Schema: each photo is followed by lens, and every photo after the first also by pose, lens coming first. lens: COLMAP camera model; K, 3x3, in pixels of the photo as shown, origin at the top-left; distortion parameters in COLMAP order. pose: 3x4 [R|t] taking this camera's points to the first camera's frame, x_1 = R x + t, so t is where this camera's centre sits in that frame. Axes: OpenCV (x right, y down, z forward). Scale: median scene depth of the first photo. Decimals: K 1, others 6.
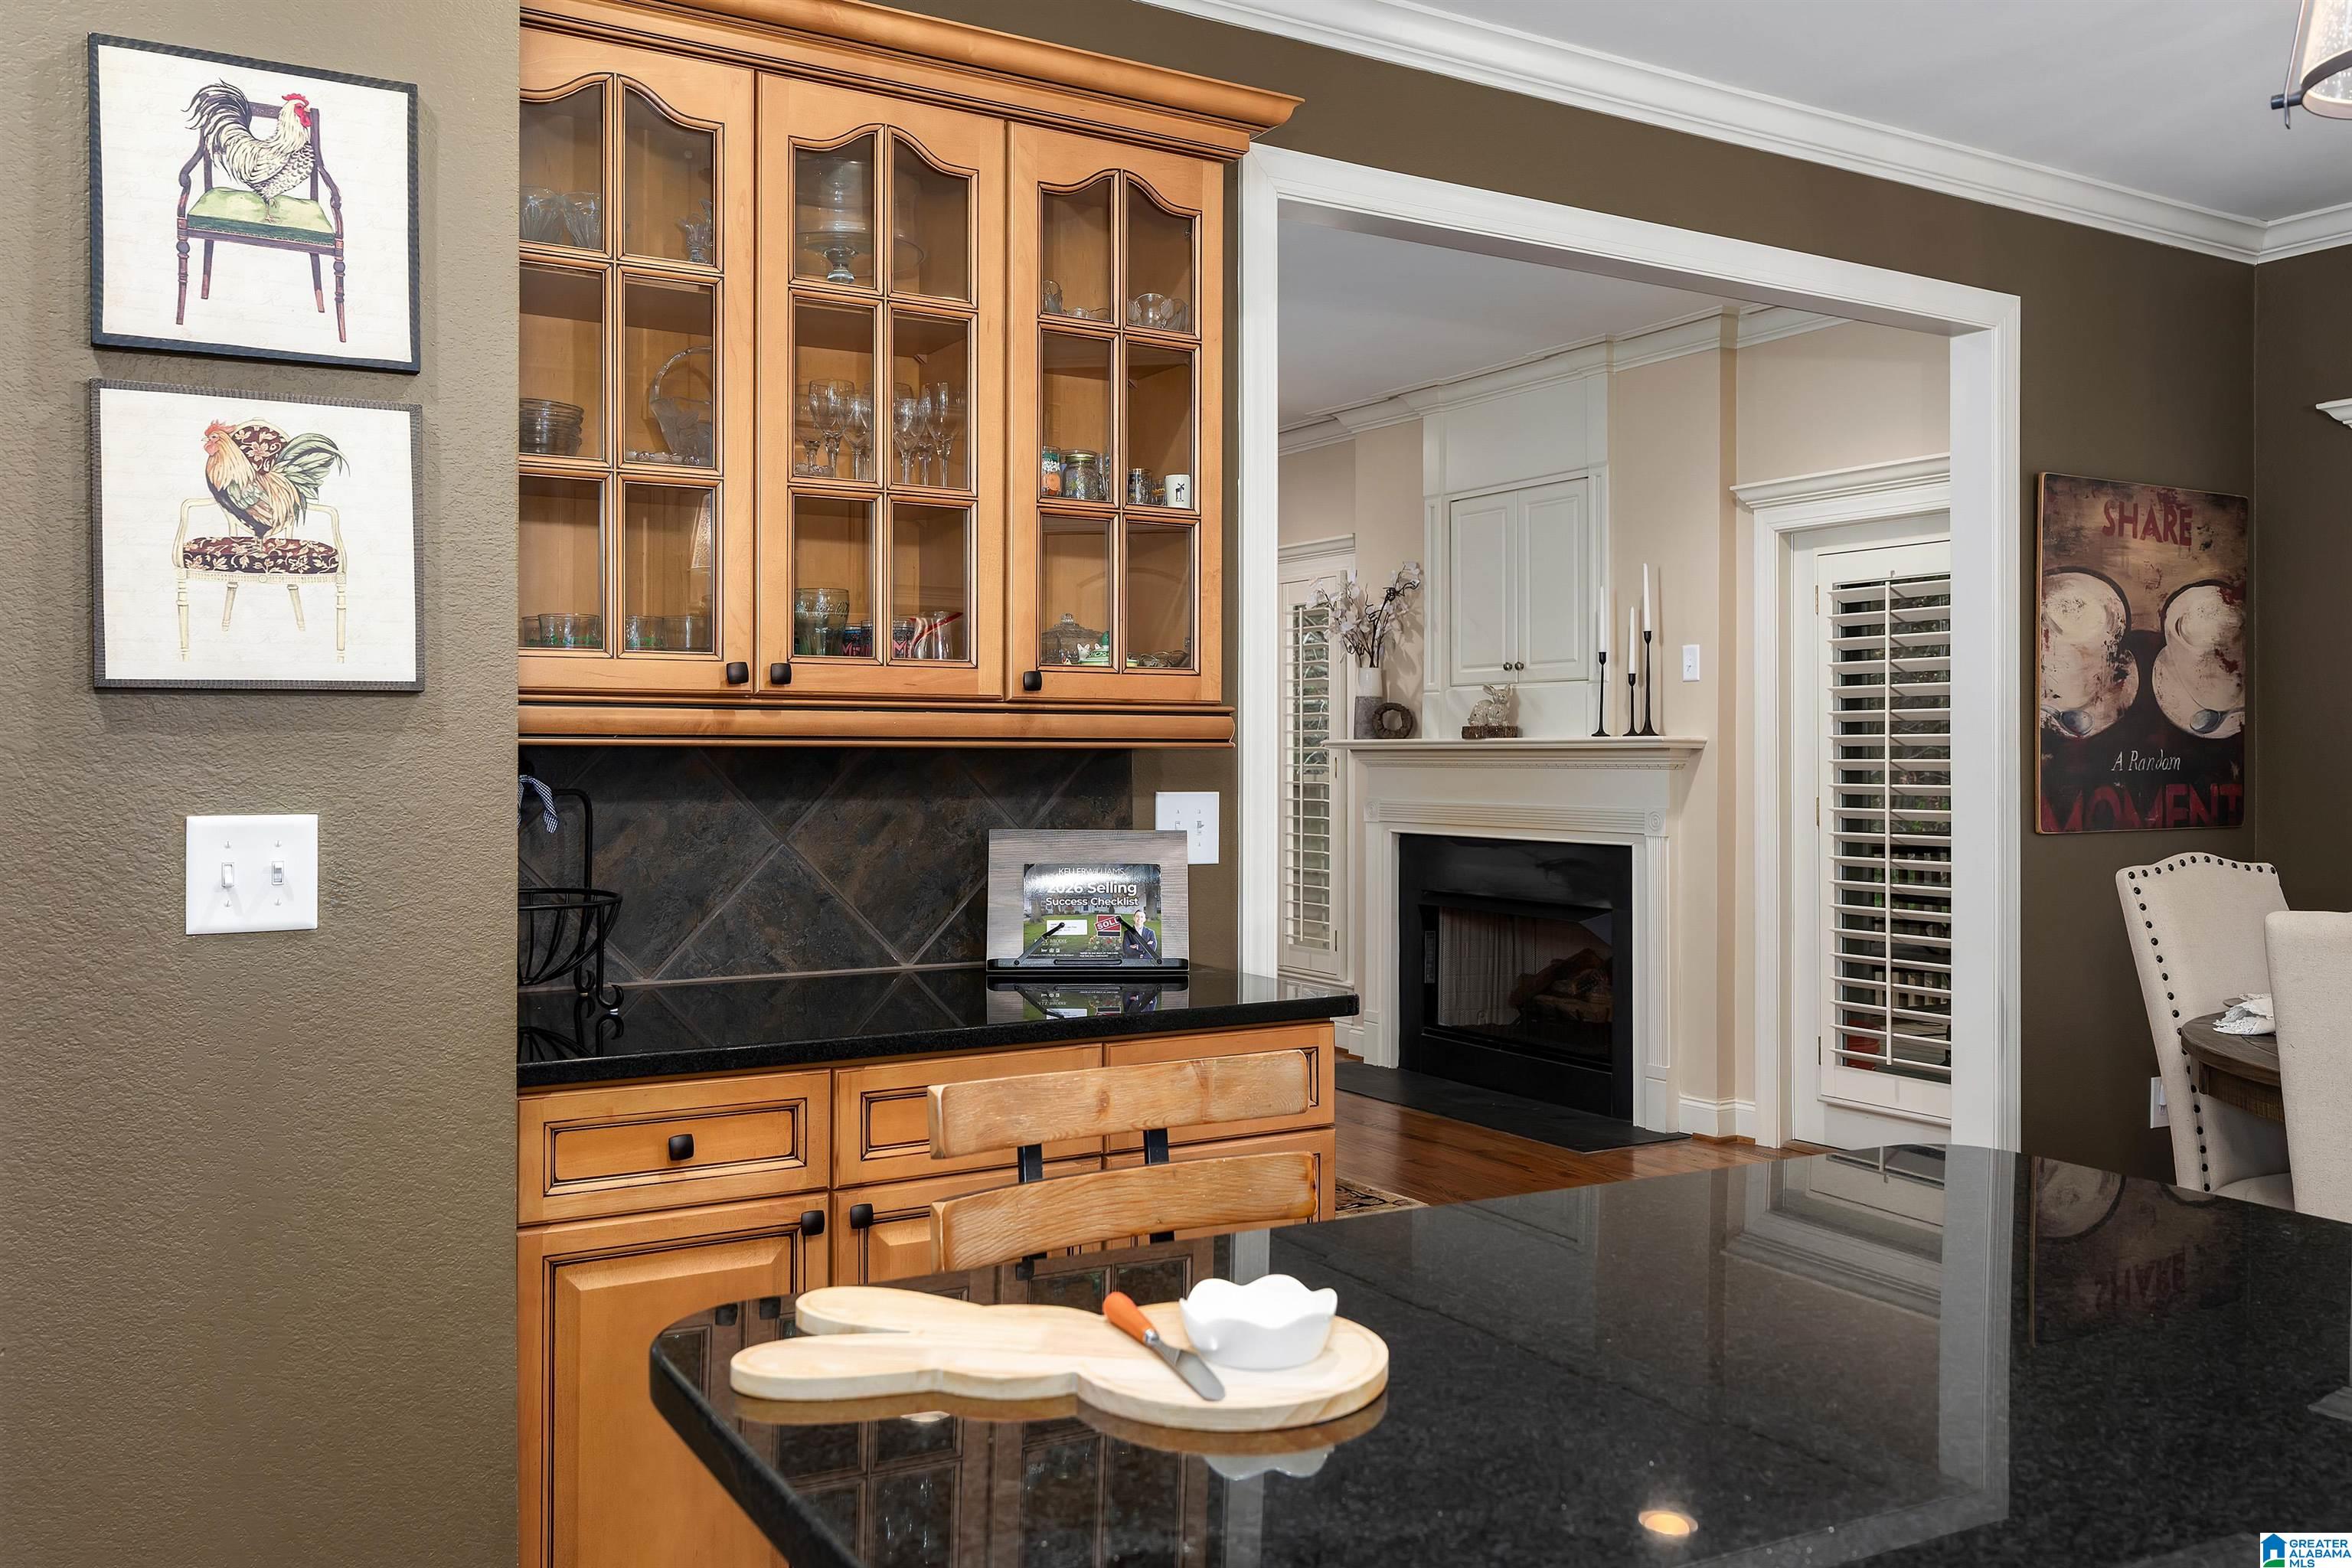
lens RADIAL K [[1922.4, 0, 1148.2], [0, 1922.4, 731.5], [0, 0, 1]] dist [0.001915, -0.004384]
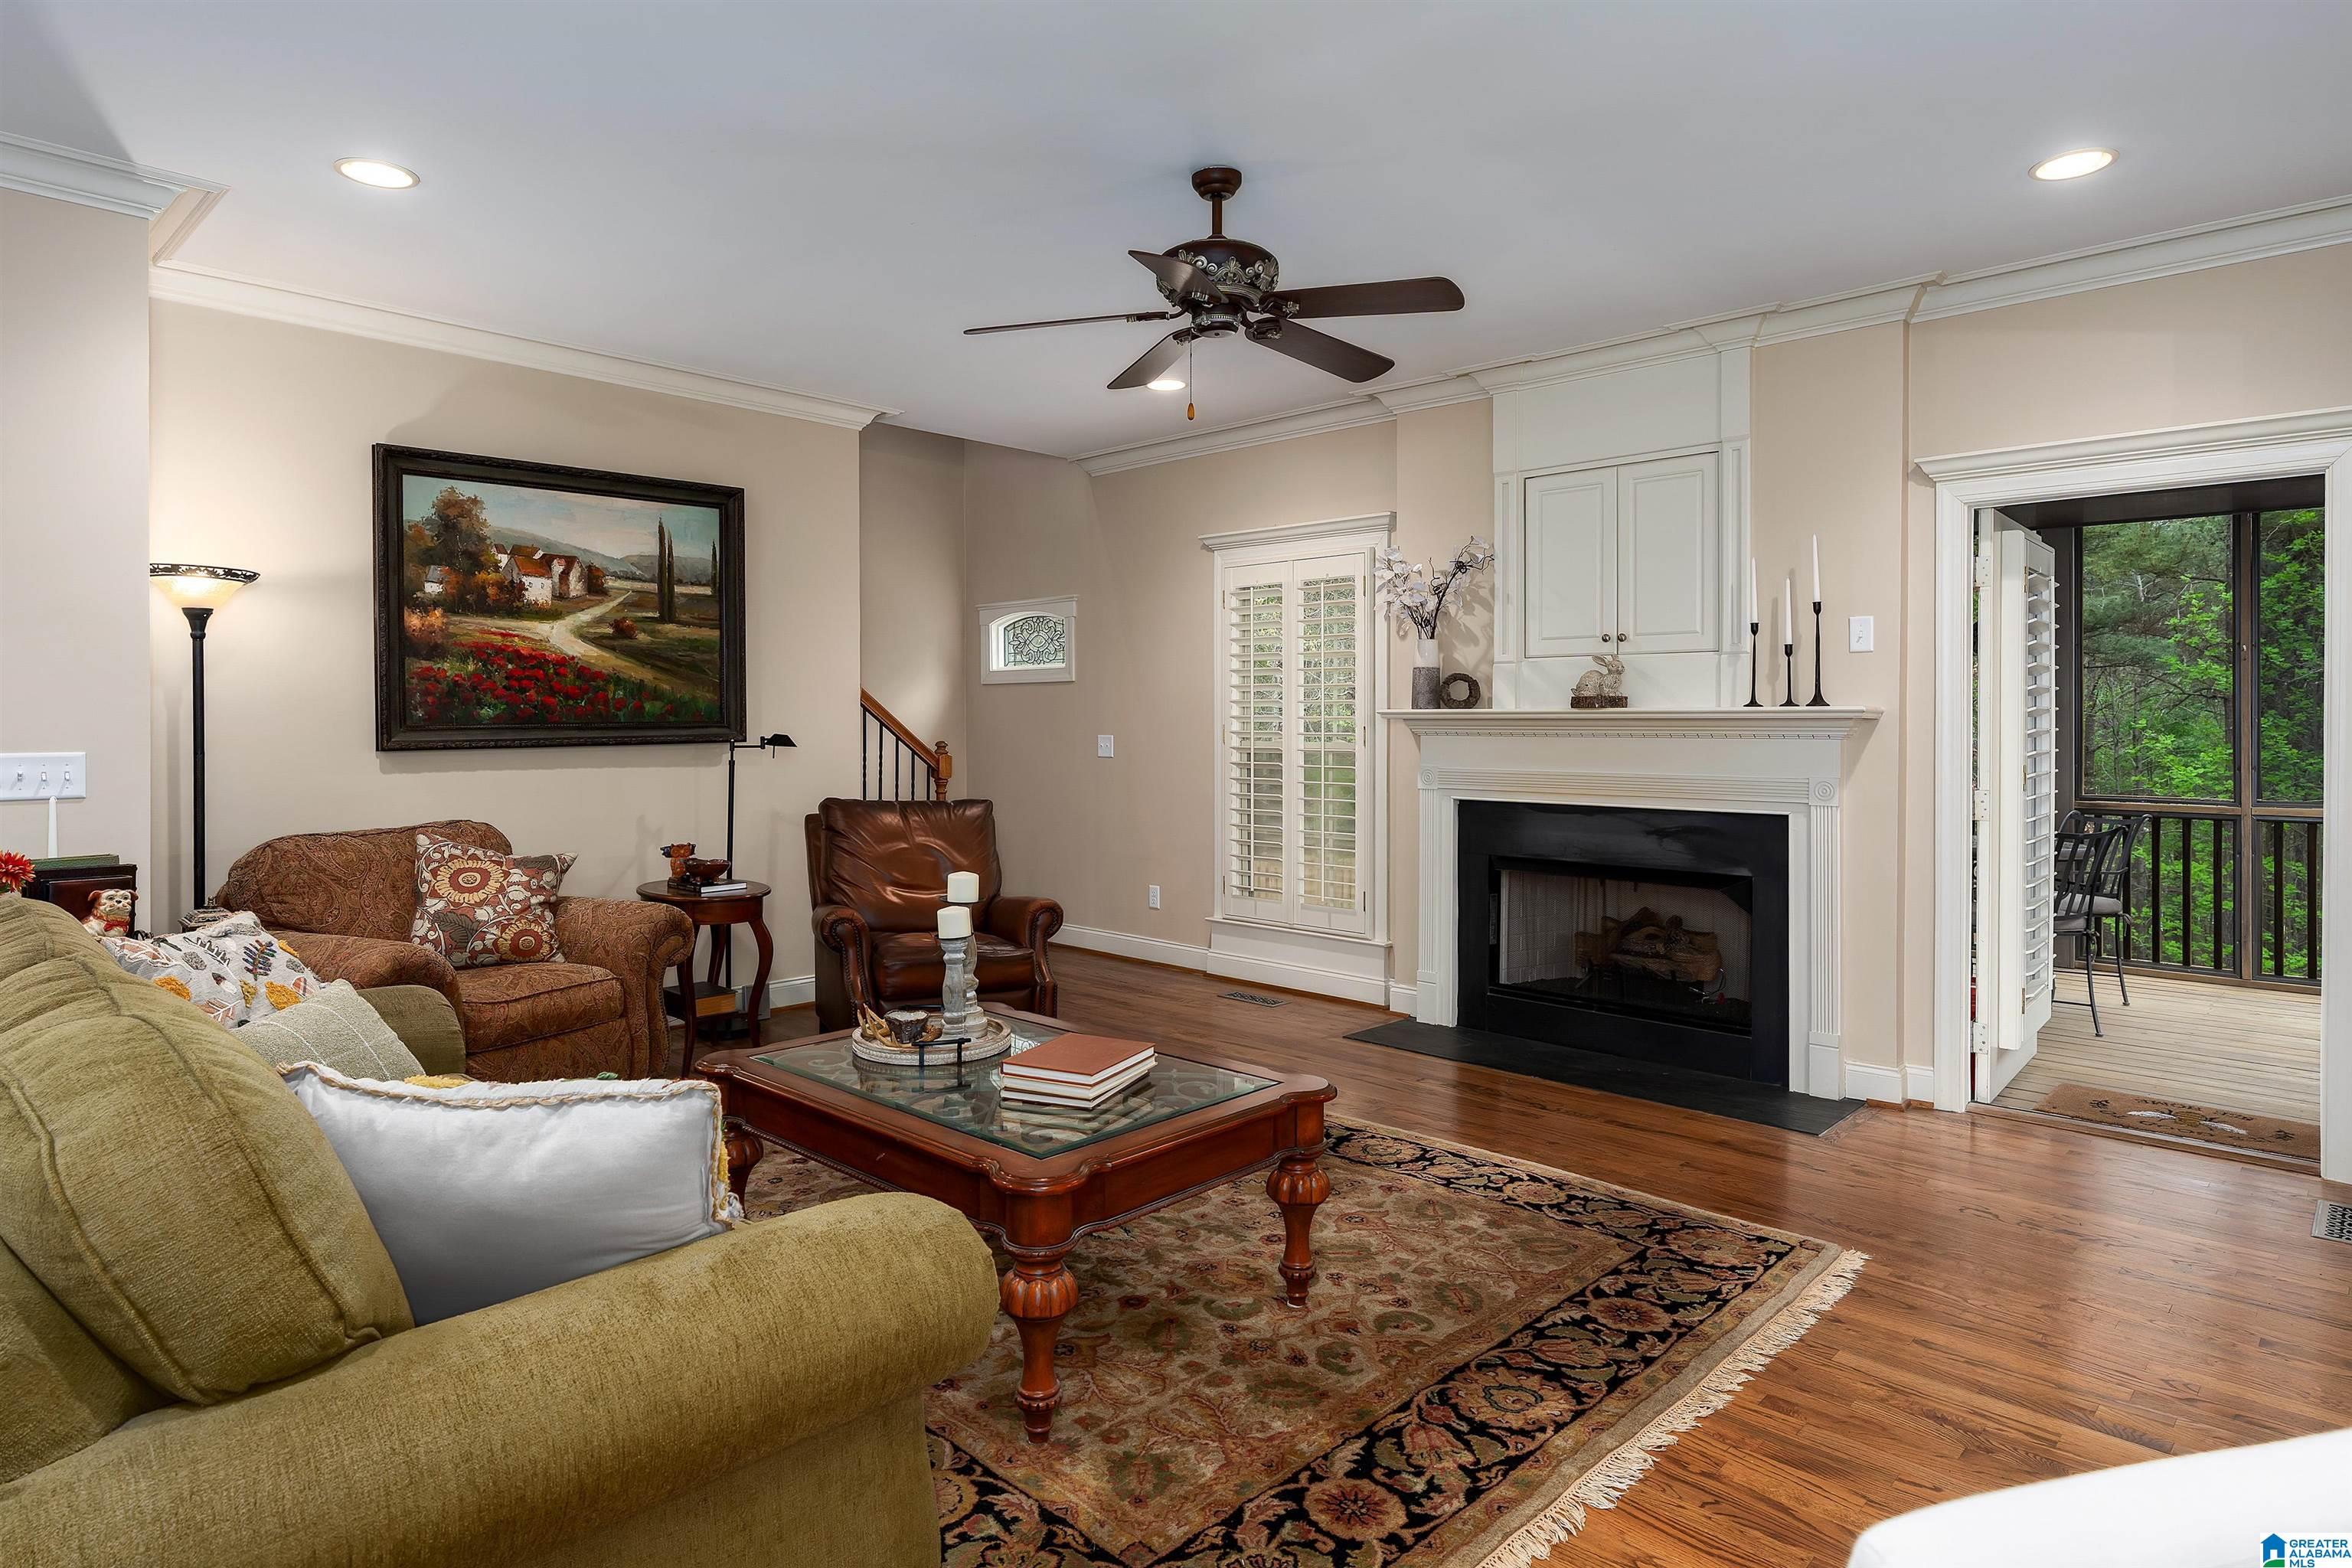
lens RADIAL K [[1313.1, 0, 1169.0], [0, 1313.1, 725.8], [0, 0, 1]] dist [-0.003602, 0.000131]
pose [[0.961495, -0.000730, 0.274823, -0.315325], [-0.004035, 0.999851, 0.016775, 0.002980], [-0.274794, -0.017238, 0.961349, 0.536049]]
